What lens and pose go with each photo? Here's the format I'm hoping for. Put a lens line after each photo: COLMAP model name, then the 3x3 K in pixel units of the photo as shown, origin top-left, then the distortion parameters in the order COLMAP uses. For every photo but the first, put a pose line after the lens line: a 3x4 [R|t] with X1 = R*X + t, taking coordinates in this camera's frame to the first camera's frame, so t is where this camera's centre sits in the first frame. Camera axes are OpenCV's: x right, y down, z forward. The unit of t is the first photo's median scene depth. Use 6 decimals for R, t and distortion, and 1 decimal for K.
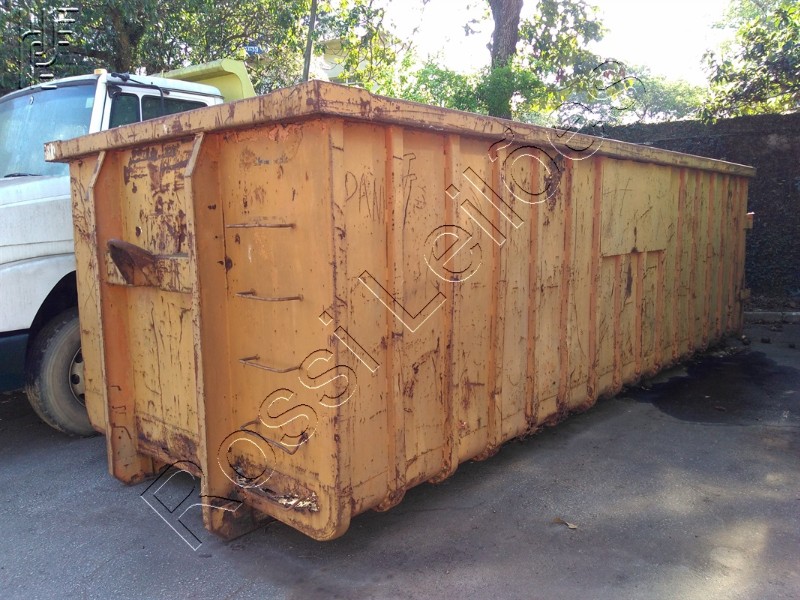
lens RADIAL K [[634.9, 0, 403.8], [0, 634.9, 298.5], [0, 0, 1]] dist [0.068496, -0.087671]
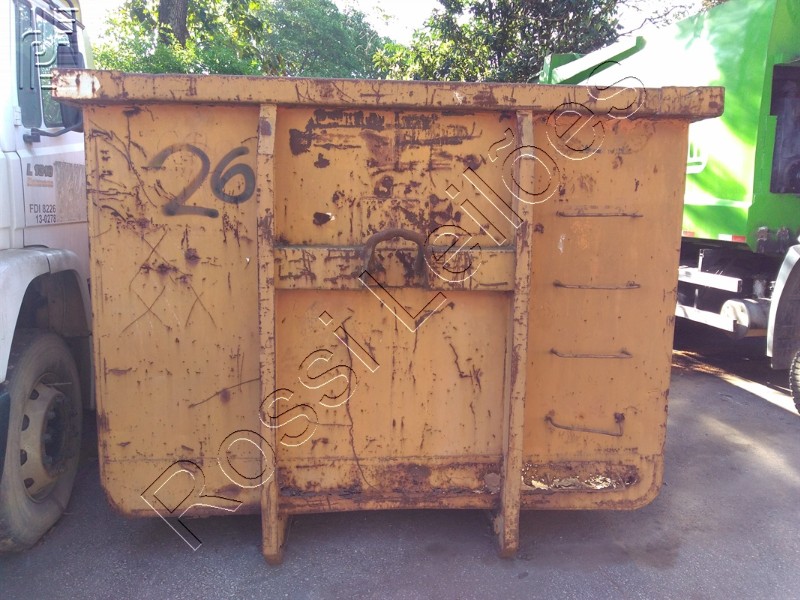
lens RADIAL K [[634.9, 0, 403.8], [0, 634.9, 298.5], [0, 0, 1]] dist [0.068496, -0.087671]
pose [[0.697362, -0.075409, 0.712741, -0.971212], [0.065510, 0.996993, 0.041387, -0.038247], [-0.713719, 0.017830, 0.700205, 0.438277]]
